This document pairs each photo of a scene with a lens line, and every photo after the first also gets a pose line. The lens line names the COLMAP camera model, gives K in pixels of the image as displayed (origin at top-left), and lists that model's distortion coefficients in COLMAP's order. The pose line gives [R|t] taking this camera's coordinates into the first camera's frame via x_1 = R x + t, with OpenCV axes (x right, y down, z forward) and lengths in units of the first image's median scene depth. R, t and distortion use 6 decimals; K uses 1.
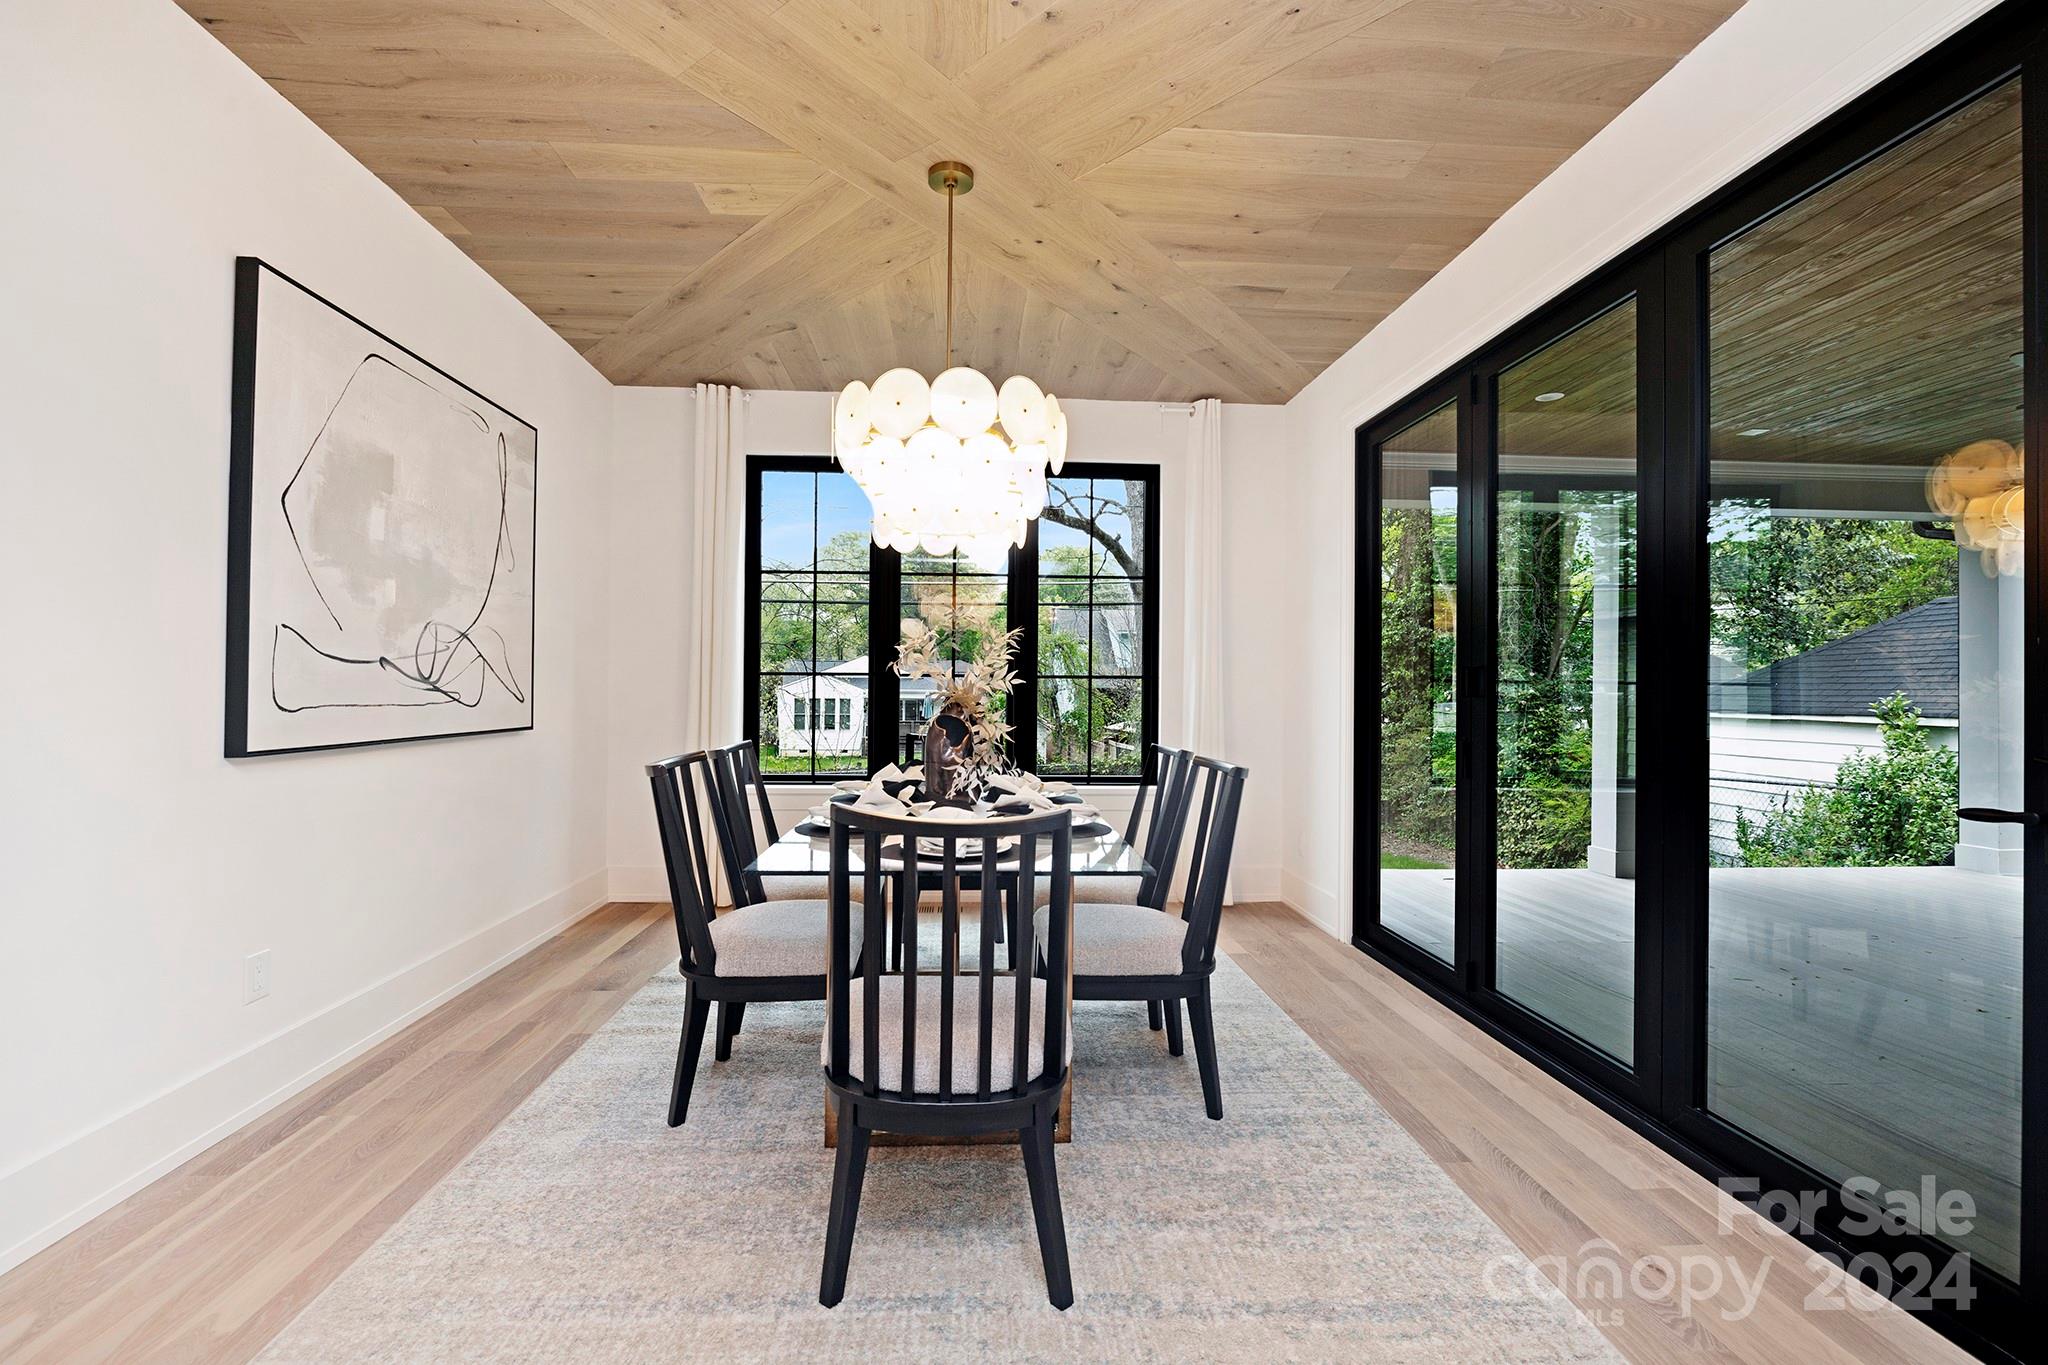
lens RADIAL K [[896.8, 0, 1032.3], [0, 896.8, 681.1], [0, 0, 1]] dist [-0.003176, -0.000474]
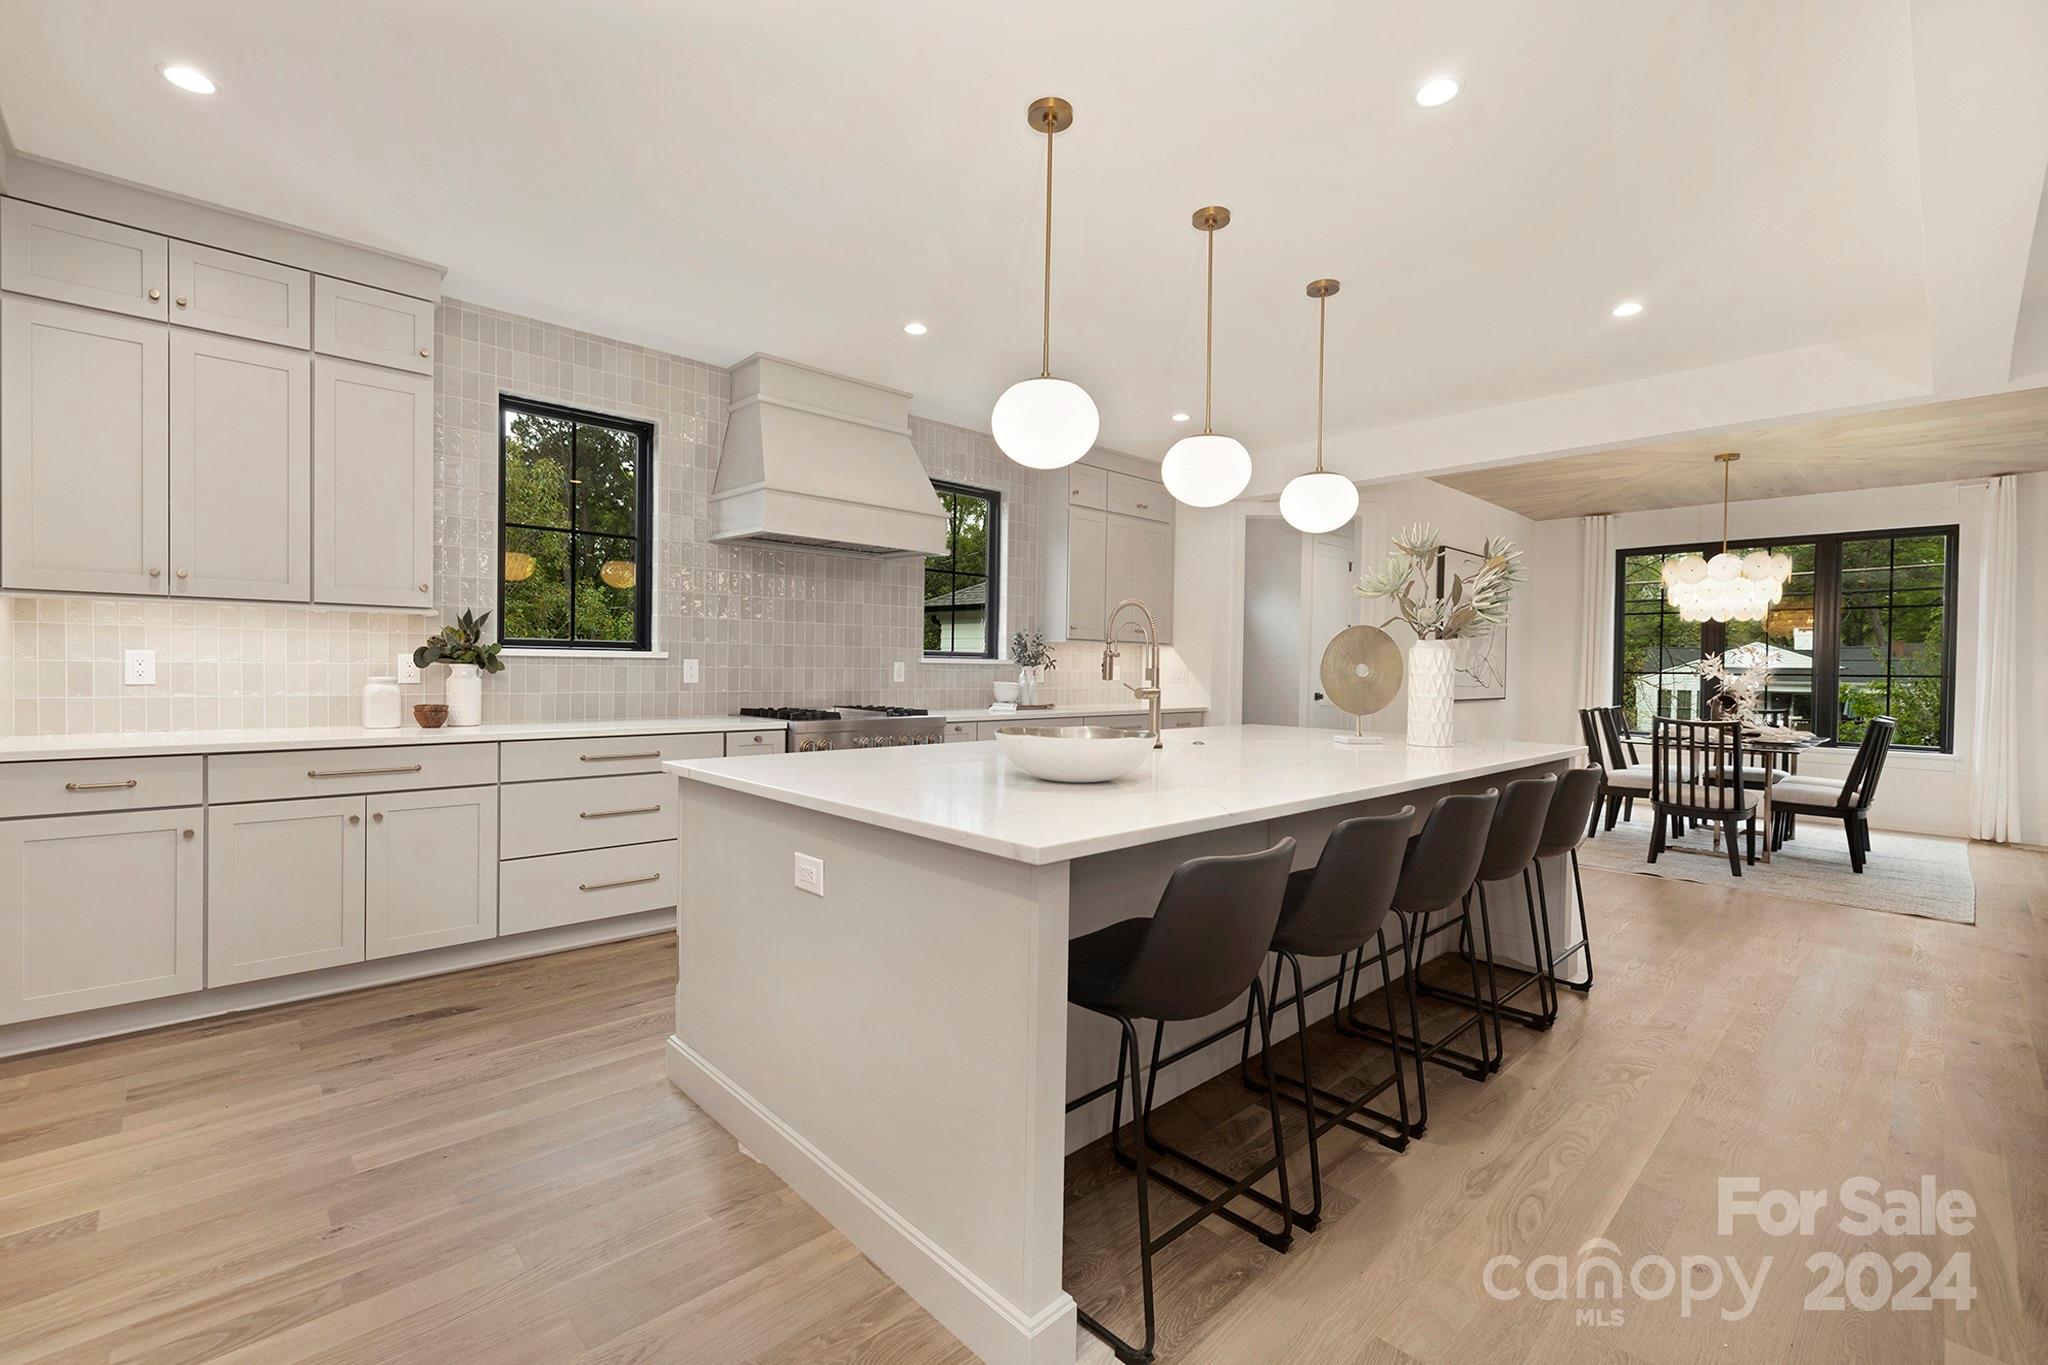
lens RADIAL K [[887.5, 0, 1021.7], [0, 887.5, 675.6], [0, 0, 1]] dist [0.000571, 0.000600]
pose [[0.630039, 0.005183, -0.776546, 0.502875], [-0.000690, 0.999981, 0.006114, -0.024677], [0.776563, -0.003316, 0.630030, -1.680759]]
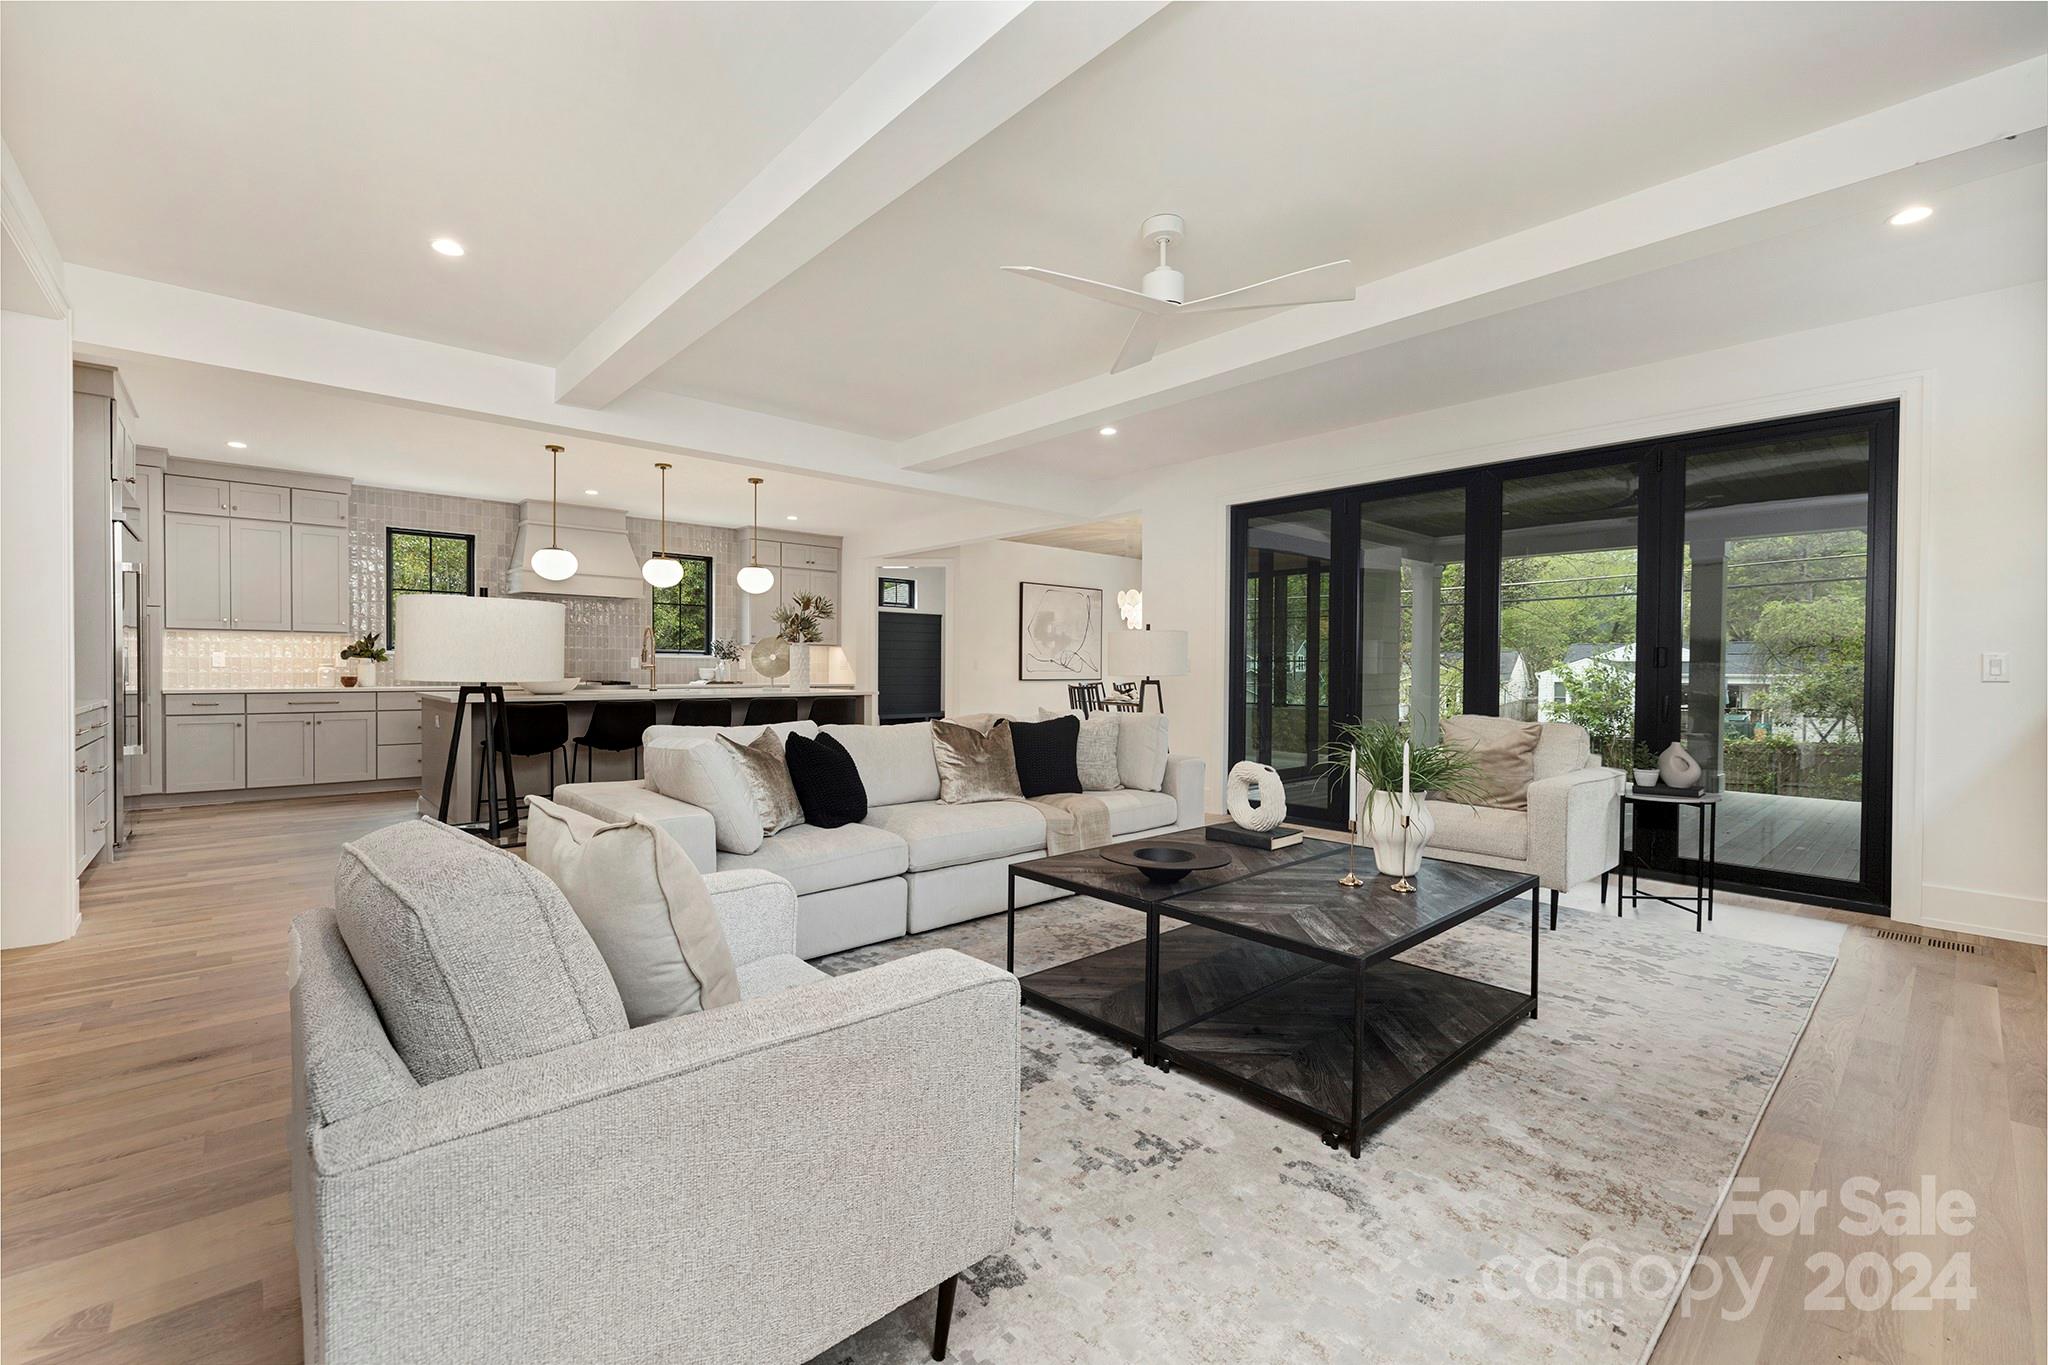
lens RADIAL K [[864.3, 0, 1026.7], [0, 864.3, 676.5], [0, 0, 1]] dist [0.007076, 0.000249]
pose [[0.610275, 0.001969, -0.792187, 2.341976], [0.007092, 0.999943, 0.007949, 0.016781], [0.792158, -0.010470, 0.610226, -1.522547]]
